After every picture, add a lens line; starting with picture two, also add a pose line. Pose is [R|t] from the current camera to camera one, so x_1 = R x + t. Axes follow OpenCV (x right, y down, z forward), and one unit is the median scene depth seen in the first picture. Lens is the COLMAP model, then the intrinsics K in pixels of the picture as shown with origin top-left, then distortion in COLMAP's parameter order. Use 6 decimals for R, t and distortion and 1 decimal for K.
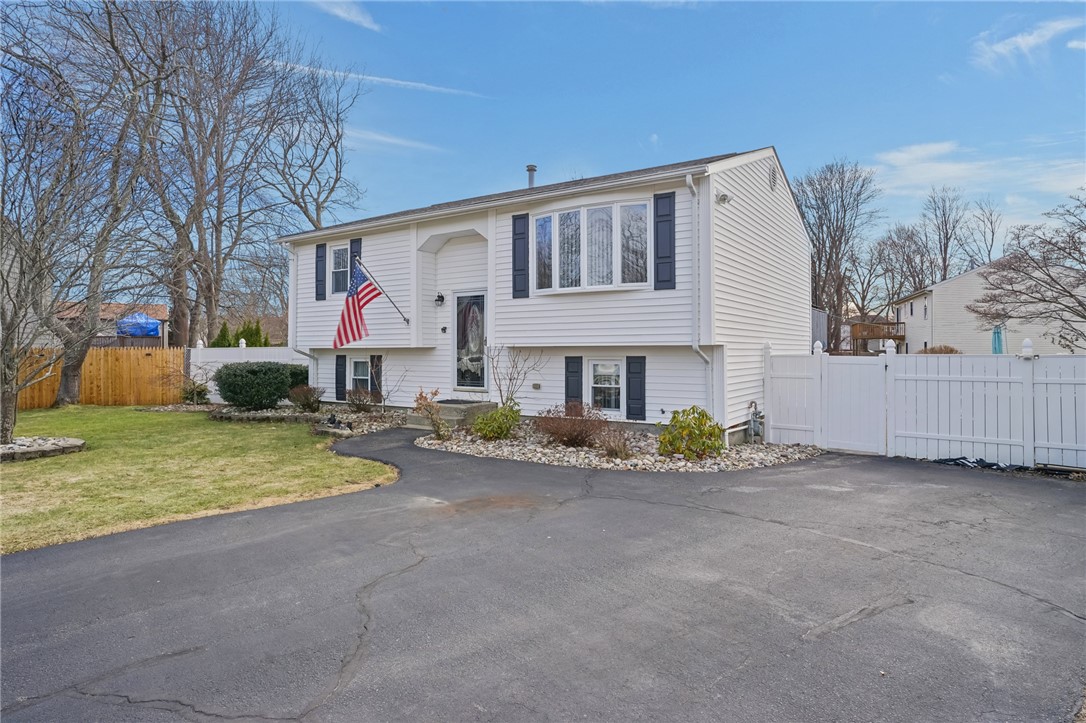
lens RADIAL K [[624.6, 0, 541.9], [0, 624.6, 354.4], [0, 0, 1]] dist [0.002619, 0.000072]
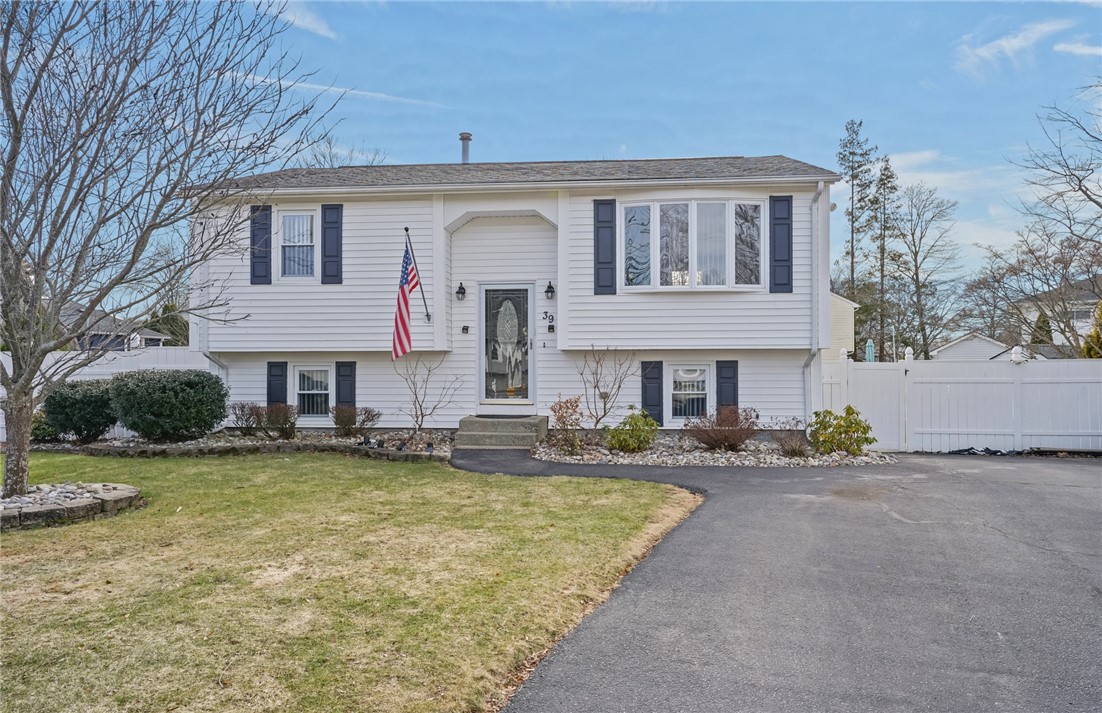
lens RADIAL K [[766.1, 0, 550.7], [0, 766.1, 360.3], [0, 0, 1]] dist [0.001739, -0.000732]
pose [[0.884809, 0.004465, 0.465932, -0.604809], [0.001707, 0.999916, -0.012824, 0.015959], [-0.465950, 0.012143, 0.884728, 0.083628]]
